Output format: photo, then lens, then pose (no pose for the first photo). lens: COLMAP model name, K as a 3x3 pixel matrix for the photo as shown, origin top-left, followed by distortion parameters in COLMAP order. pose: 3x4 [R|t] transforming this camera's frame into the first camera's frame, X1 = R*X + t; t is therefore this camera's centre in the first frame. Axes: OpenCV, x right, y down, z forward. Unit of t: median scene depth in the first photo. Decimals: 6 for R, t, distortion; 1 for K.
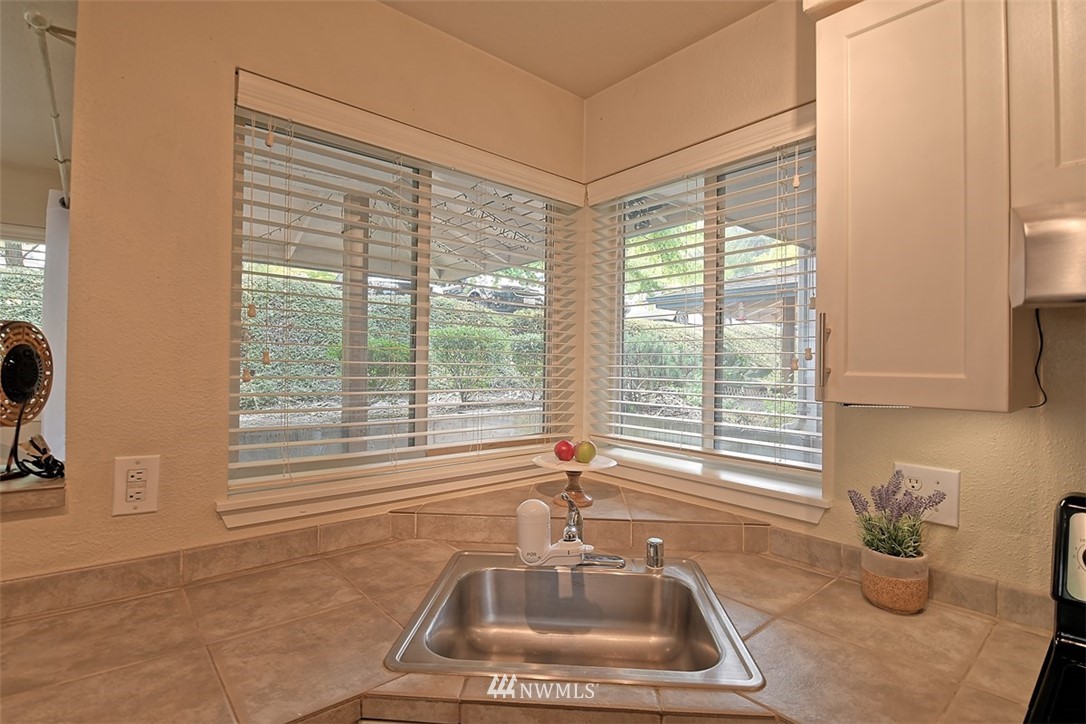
lens RADIAL K [[527.5, 0, 545.2], [0, 527.5, 361.8], [0, 0, 1]] dist [-0.009424, -0.008343]
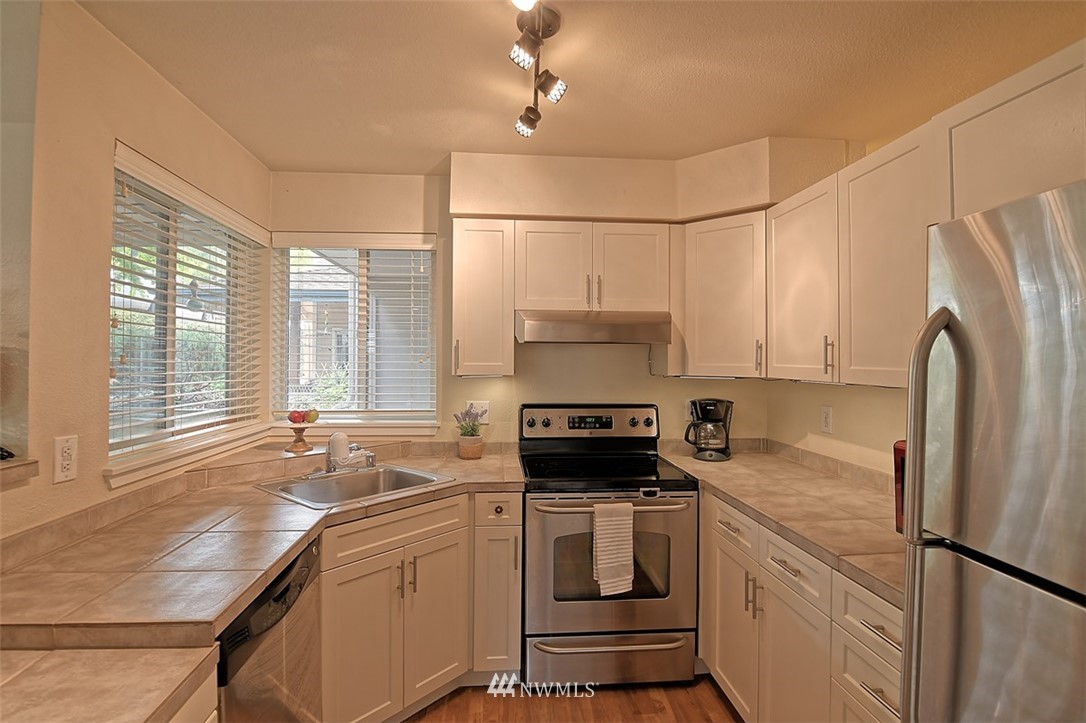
lens RADIAL K [[527.5, 0, 540.5], [0, 527.5, 360.0], [0, 0, 1]] dist [-0.009424, -0.008343]
pose [[0.587228, -0.010741, 0.809350, -1.062804], [0.003717, 0.999937, 0.010574, -0.017281], [-0.809413, -0.003201, 0.587231, -0.664437]]
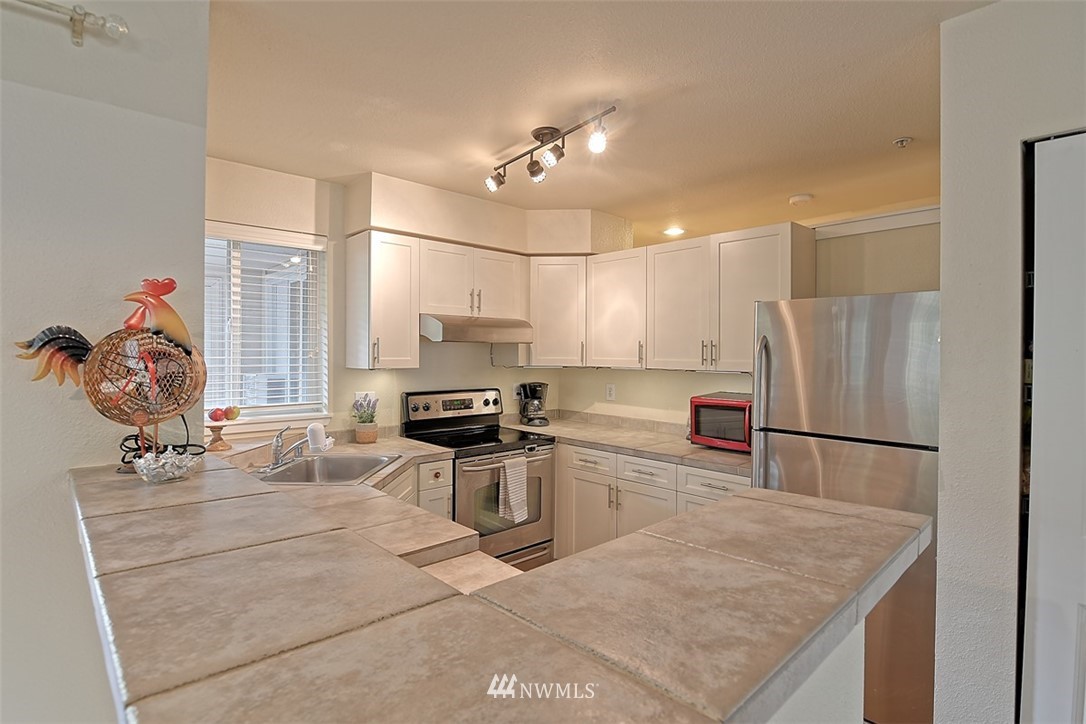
lens RADIAL K [[527.5, 0, 541.4], [0, 527.5, 358.4], [0, 0, 1]] dist [-0.009424, -0.008343]
pose [[-0.033542, -0.023093, 0.999170, -1.983235], [-0.004319, 0.999727, 0.022961, -0.040481], [-0.999428, -0.003546, -0.033633, 0.169672]]
